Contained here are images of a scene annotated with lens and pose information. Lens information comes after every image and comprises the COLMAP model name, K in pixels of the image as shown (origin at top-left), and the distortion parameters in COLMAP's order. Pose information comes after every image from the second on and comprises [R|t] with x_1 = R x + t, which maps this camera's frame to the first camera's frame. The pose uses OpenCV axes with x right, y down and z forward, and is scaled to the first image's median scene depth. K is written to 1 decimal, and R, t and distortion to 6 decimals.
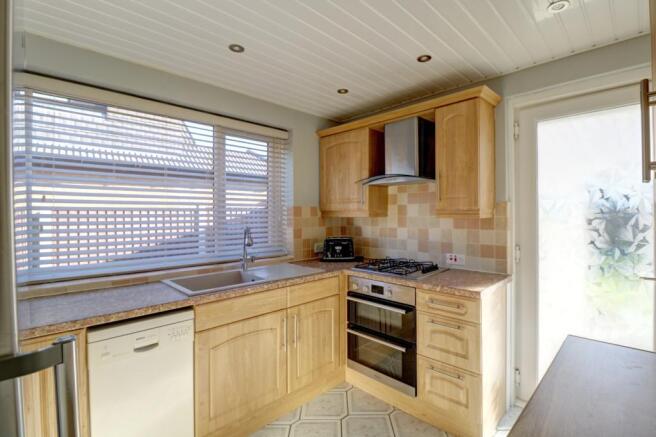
lens RADIAL K [[308.3, 0, 331.2], [0, 308.3, 218.0], [0, 0, 1]] dist [-0.002240, -0.000483]
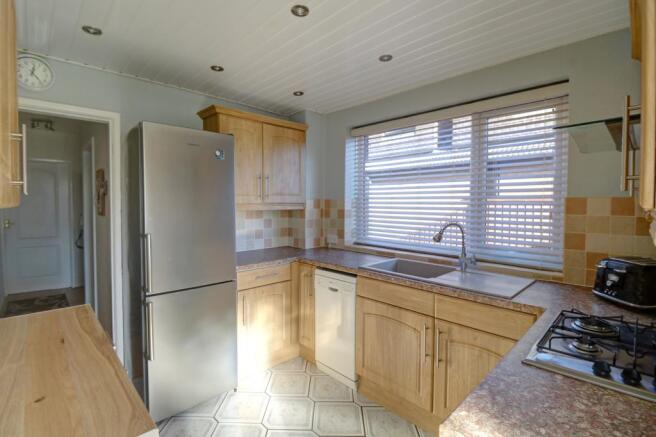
lens RADIAL K [[308.3, 0, 331.2], [0, 308.3, 214.9], [0, 0, 1]] dist [-0.002240, -0.000483]
pose [[0.000512, 0.033614, -0.999435, 0.611320], [-0.028745, 0.999022, 0.033585, -0.011189], [0.999587, 0.028711, 0.001478, 0.610838]]
